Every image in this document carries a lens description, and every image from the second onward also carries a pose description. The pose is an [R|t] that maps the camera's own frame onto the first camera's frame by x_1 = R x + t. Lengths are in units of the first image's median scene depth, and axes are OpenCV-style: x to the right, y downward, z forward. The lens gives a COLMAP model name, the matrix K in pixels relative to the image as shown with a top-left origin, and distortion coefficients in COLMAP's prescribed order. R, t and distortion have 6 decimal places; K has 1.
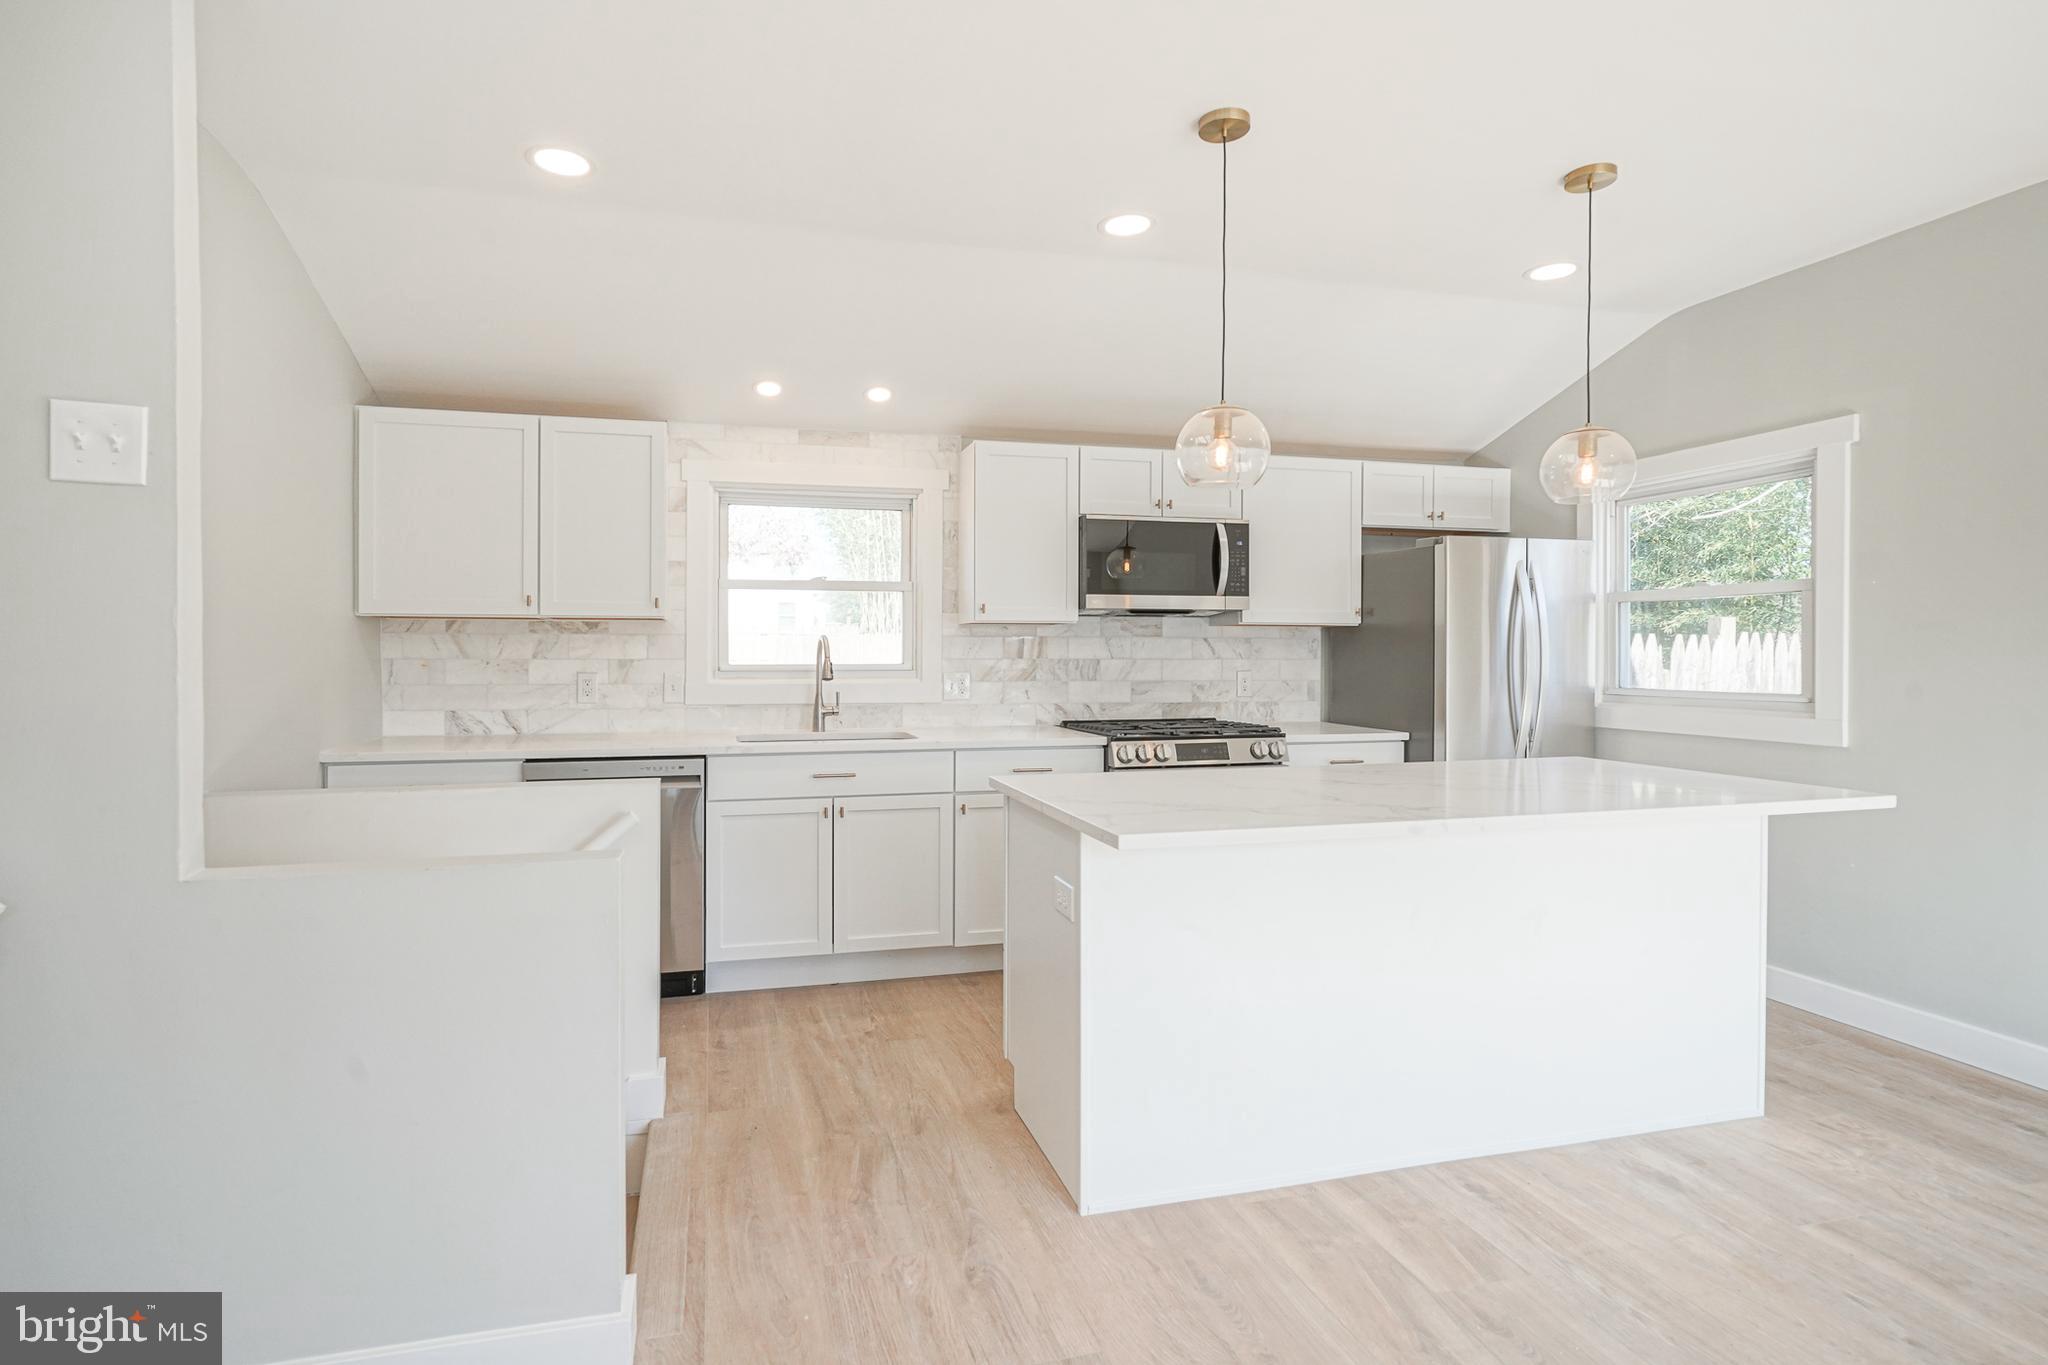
lens RADIAL K [[1006.6, 0, 969.9], [0, 1006.6, 669.6], [0, 0, 1]] dist [-0.009980, 0.005428]
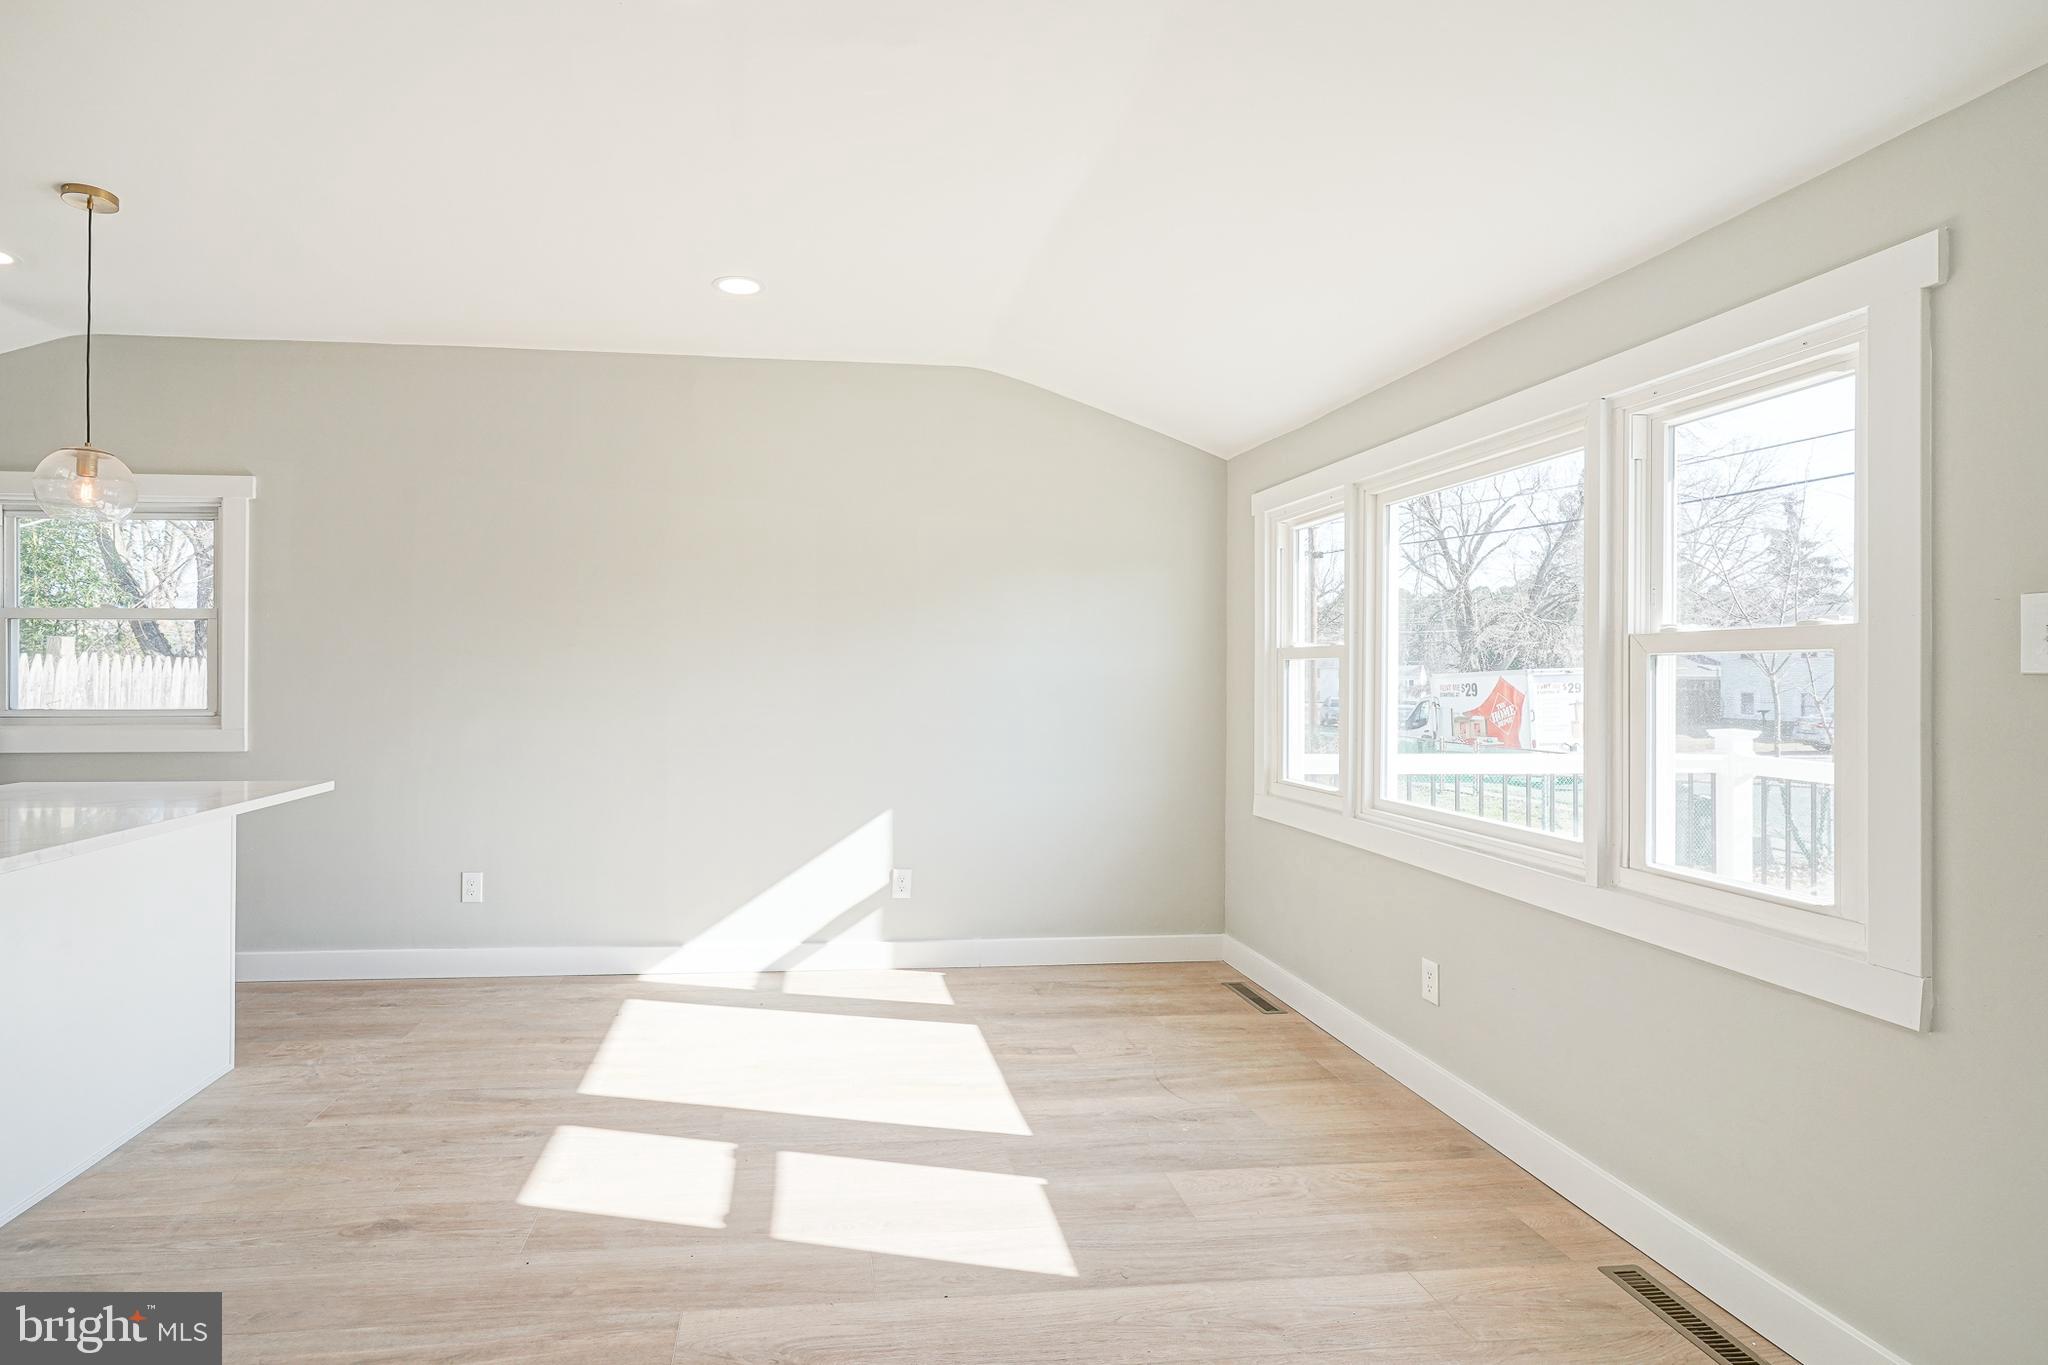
lens RADIAL K [[1006.6, 0, 919.1], [0, 1006.6, 674.1], [0, 0, 1]] dist [-0.009980, 0.005428]
pose [[0.129781, 0.007123, 0.991517, -0.177488], [0.008935, 0.999925, -0.008353, 0.001023], [-0.991502, 0.009944, 0.129708, 0.032444]]
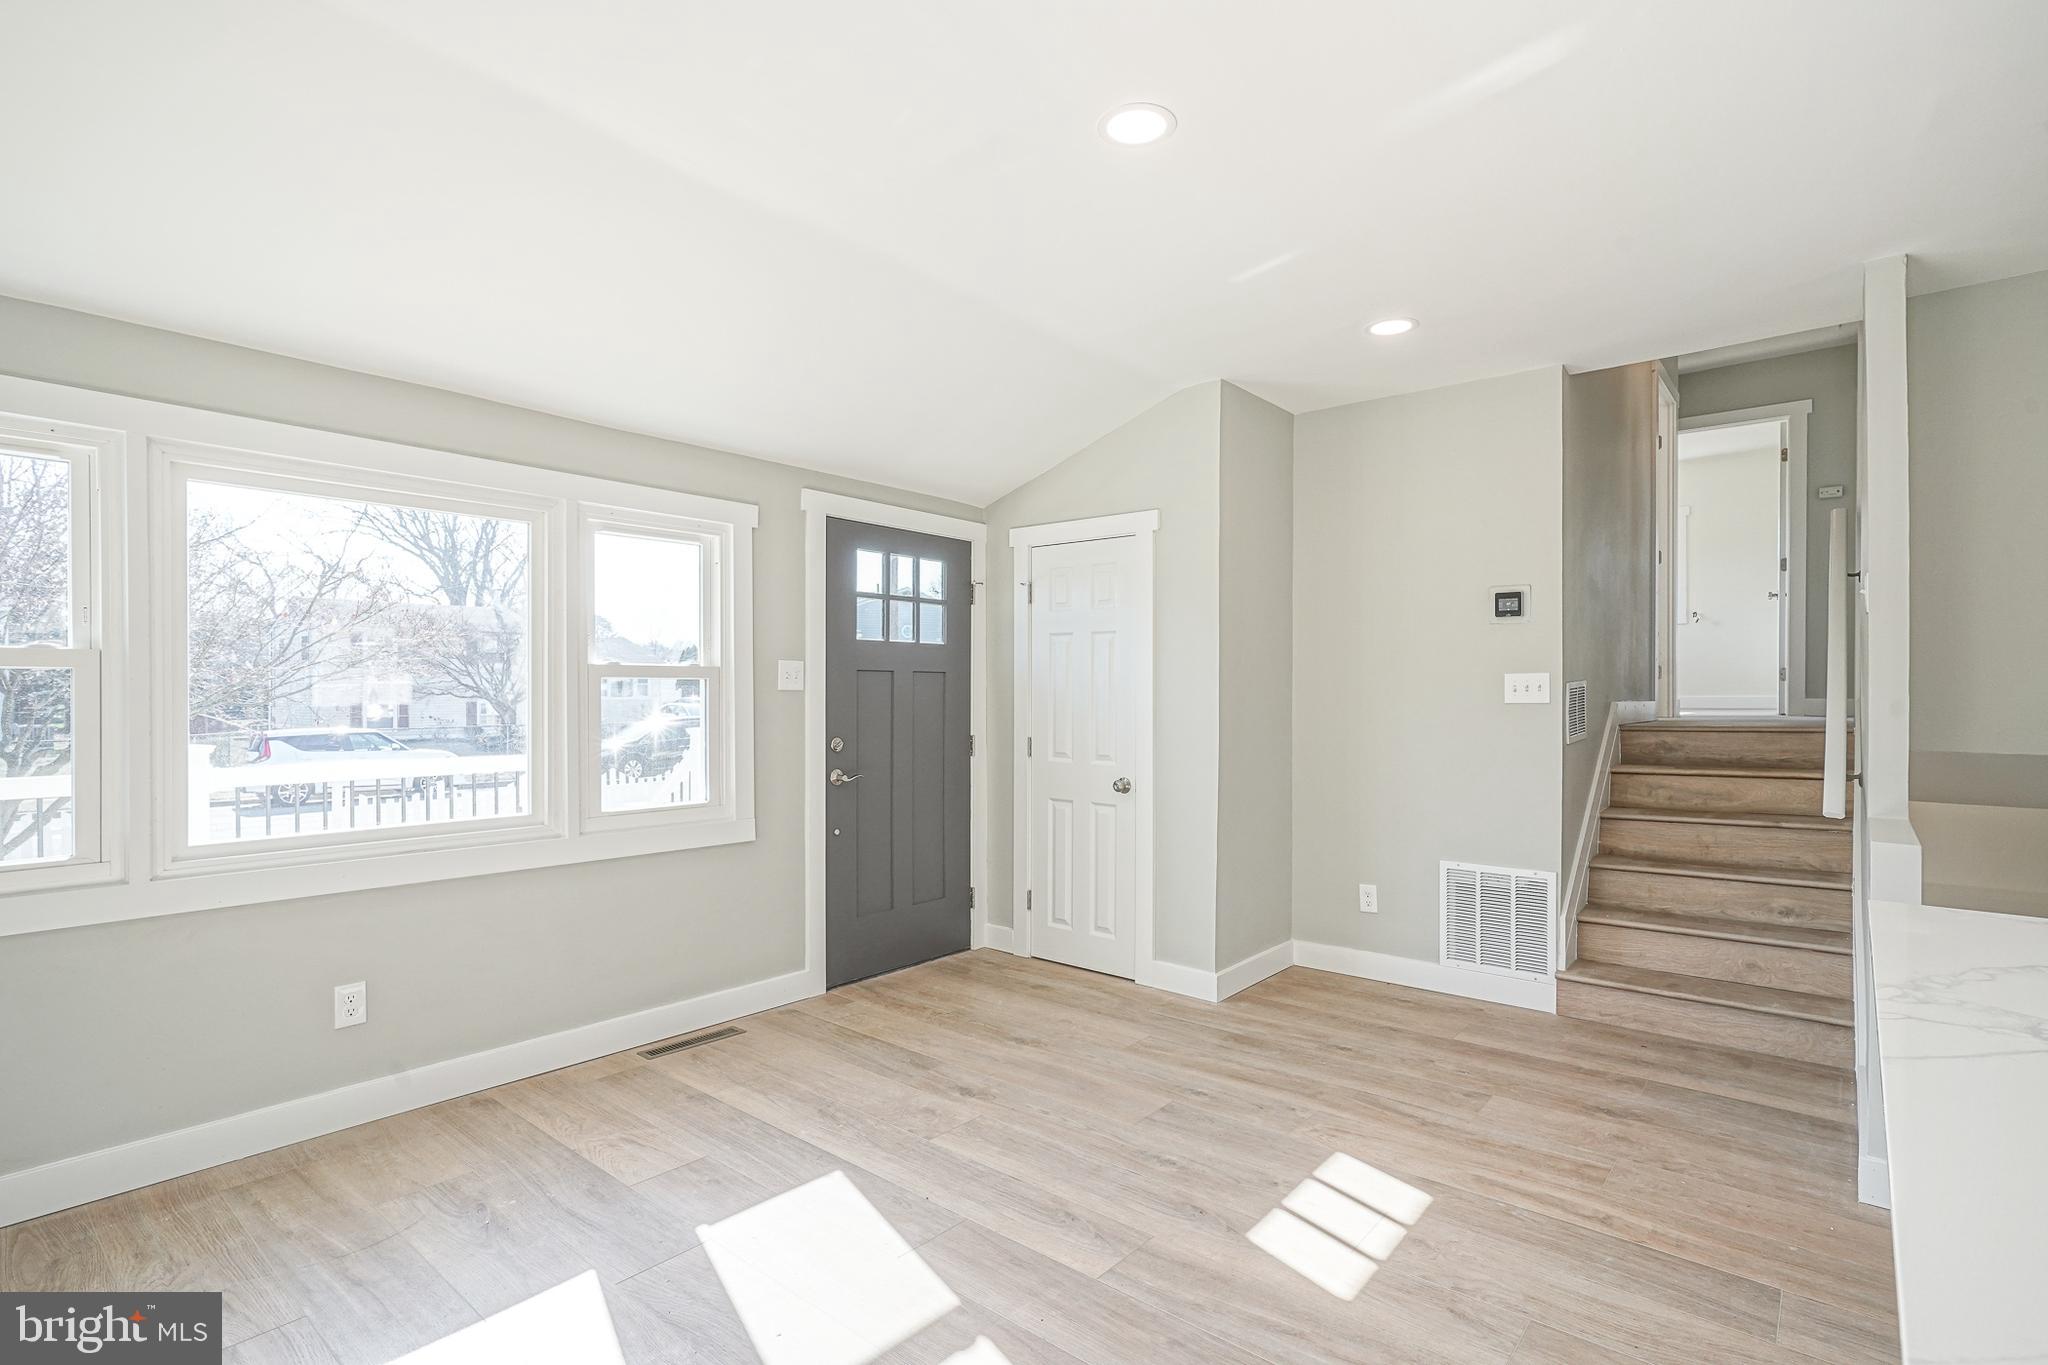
lens RADIAL K [[1006.6, 0, 1014.9], [0, 1006.6, 687.9], [0, 0, 1]] dist [-0.009980, 0.005428]
pose [[-0.814406, 0.000101, -0.580296, 0.634934], [-0.011150, 0.999813, 0.015822, -0.019697], [0.580189, 0.019356, -0.814252, 0.616392]]
